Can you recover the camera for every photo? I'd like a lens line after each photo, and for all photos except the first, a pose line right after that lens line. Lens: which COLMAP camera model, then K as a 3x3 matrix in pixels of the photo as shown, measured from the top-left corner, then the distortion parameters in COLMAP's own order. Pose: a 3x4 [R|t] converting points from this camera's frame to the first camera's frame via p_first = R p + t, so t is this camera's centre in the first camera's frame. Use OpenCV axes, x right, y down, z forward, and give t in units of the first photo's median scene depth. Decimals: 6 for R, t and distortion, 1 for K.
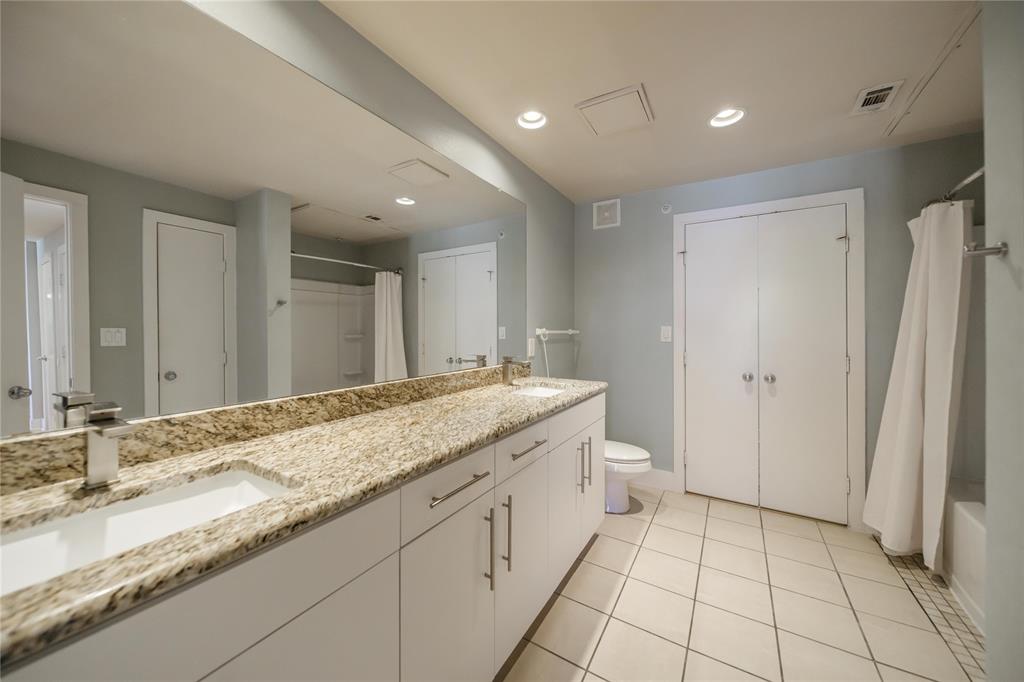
lens RADIAL K [[365.3, 0, 508.0], [0, 365.3, 329.0], [0, 0, 1]] dist [0.000473, 0.000011]
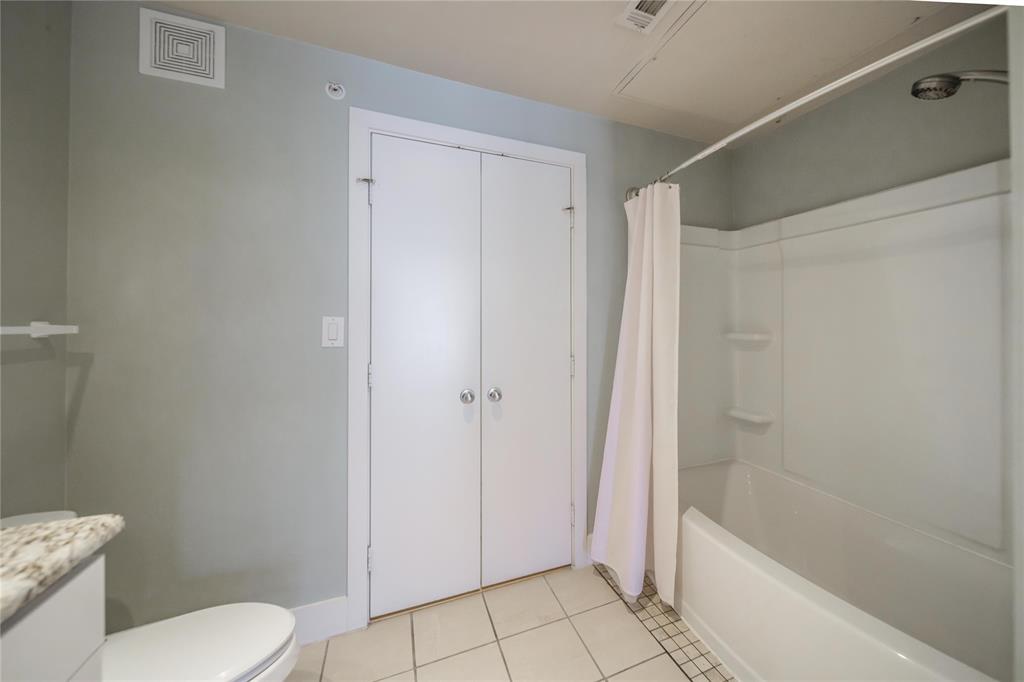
lens RADIAL K [[314.0, 0, 515.9], [0, 314.0, 321.9], [0, 0, 1]] dist [-0.000504, -0.000015]
pose [[0.570810, 0.008463, 0.821039, 0.237343], [0.000739, 0.999941, -0.010821, 0.005108], [-0.821082, 0.006784, 0.570770, 0.588353]]
